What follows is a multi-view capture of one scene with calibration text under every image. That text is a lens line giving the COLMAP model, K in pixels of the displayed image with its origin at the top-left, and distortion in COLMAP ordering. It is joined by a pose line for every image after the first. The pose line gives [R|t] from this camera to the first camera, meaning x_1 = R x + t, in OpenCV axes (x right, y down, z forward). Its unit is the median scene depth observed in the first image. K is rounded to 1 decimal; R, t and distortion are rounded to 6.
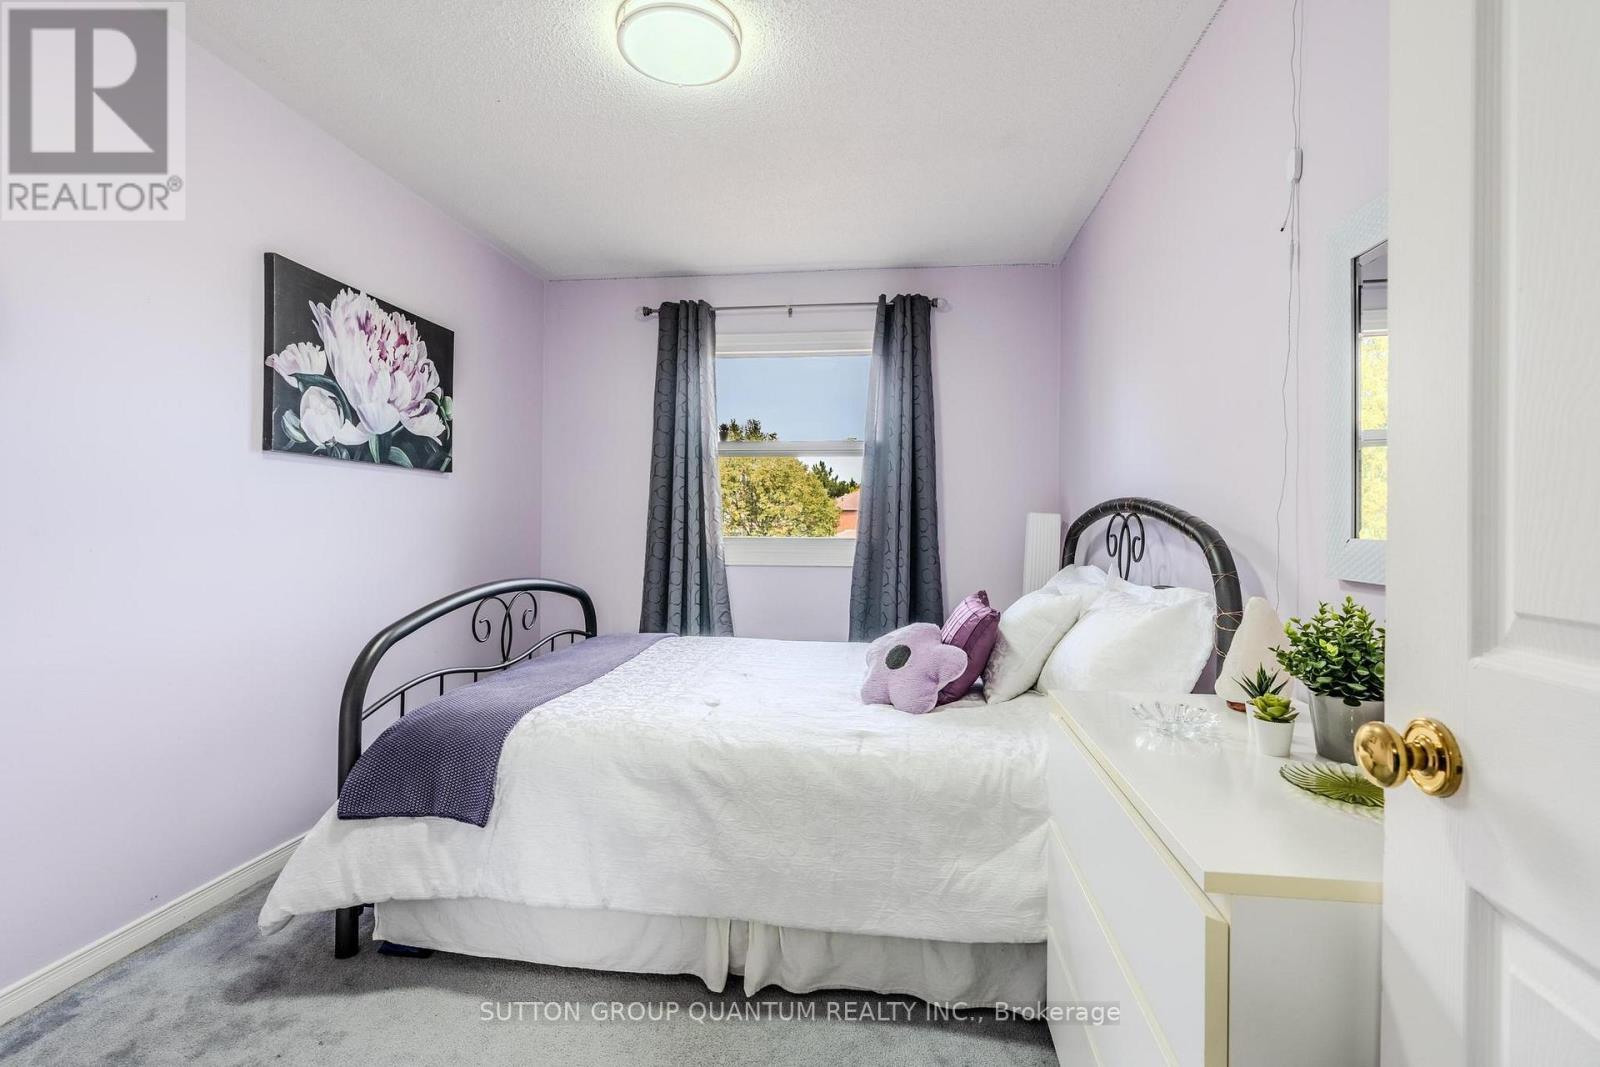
lens RADIAL K [[722.8, 0, 785.9], [0, 722.8, 525.0], [0, 0, 1]] dist [-0.002388, 0.000210]
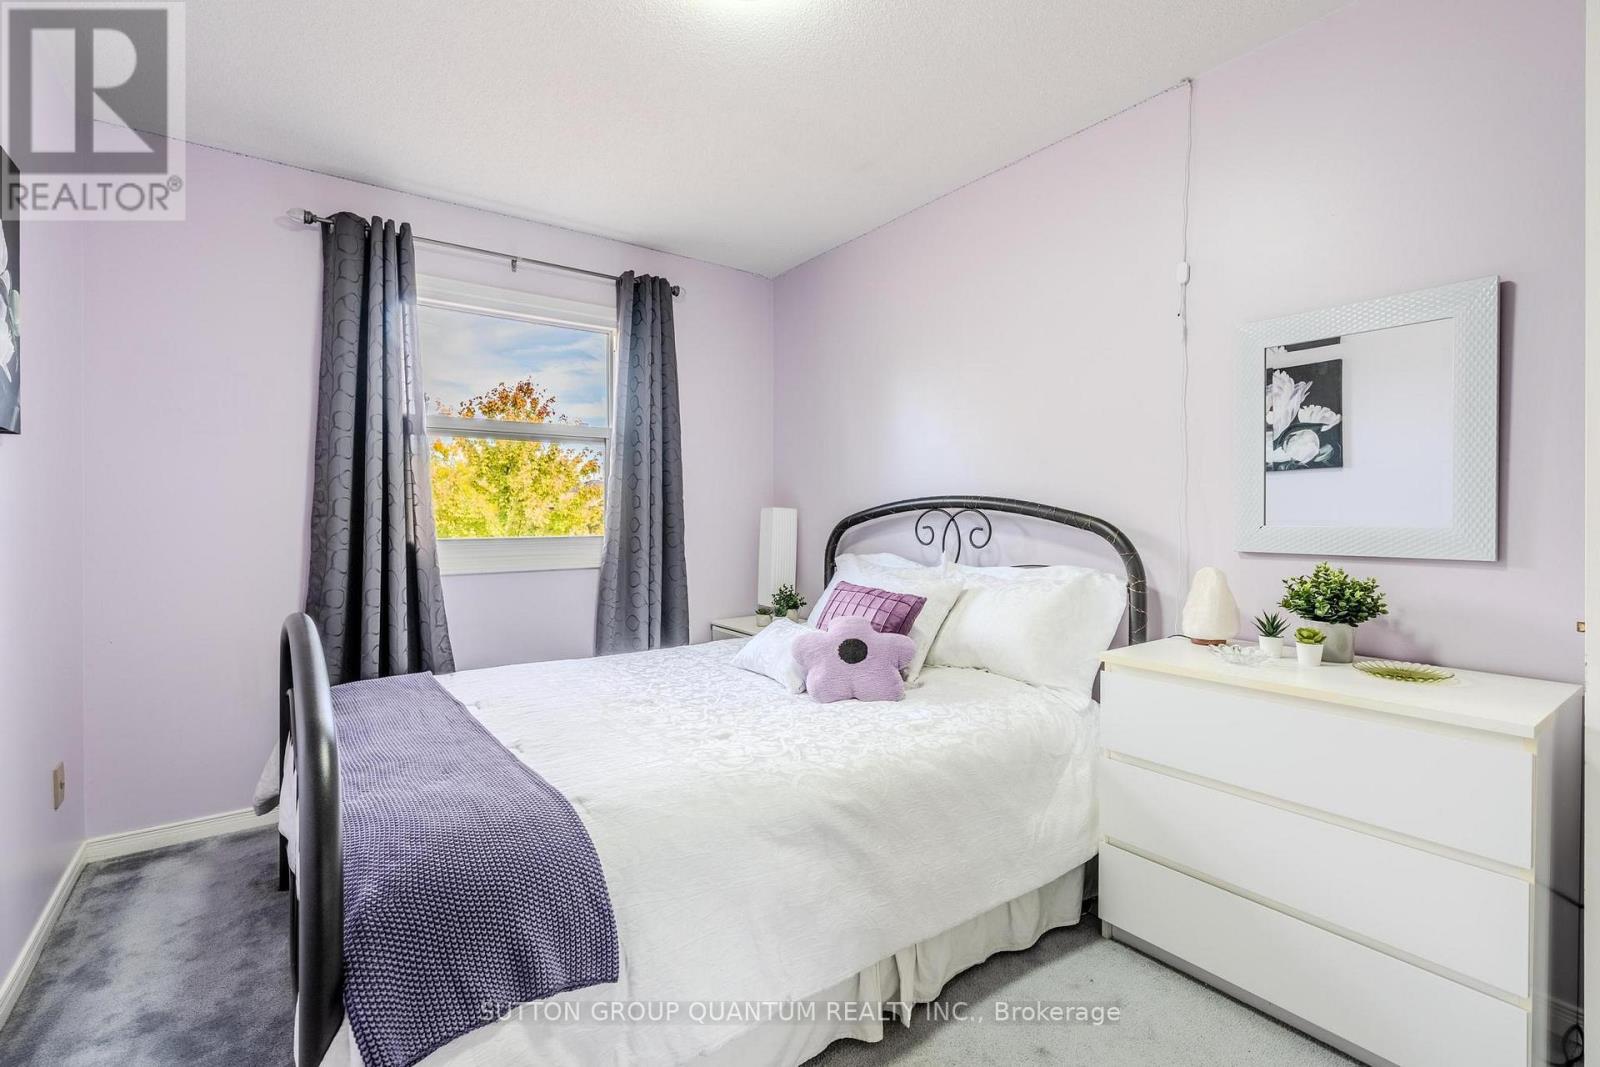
lens RADIAL K [[726.1, 0, 781.0], [0, 726.1, 520.7], [0, 0, 1]] dist [-0.009405, 0.000795]
pose [[0.725978, -0.013905, 0.687577, -0.370491], [0.010373, 0.999903, 0.009268, -0.006643], [-0.687639, 0.000404, 0.726052, 0.198619]]
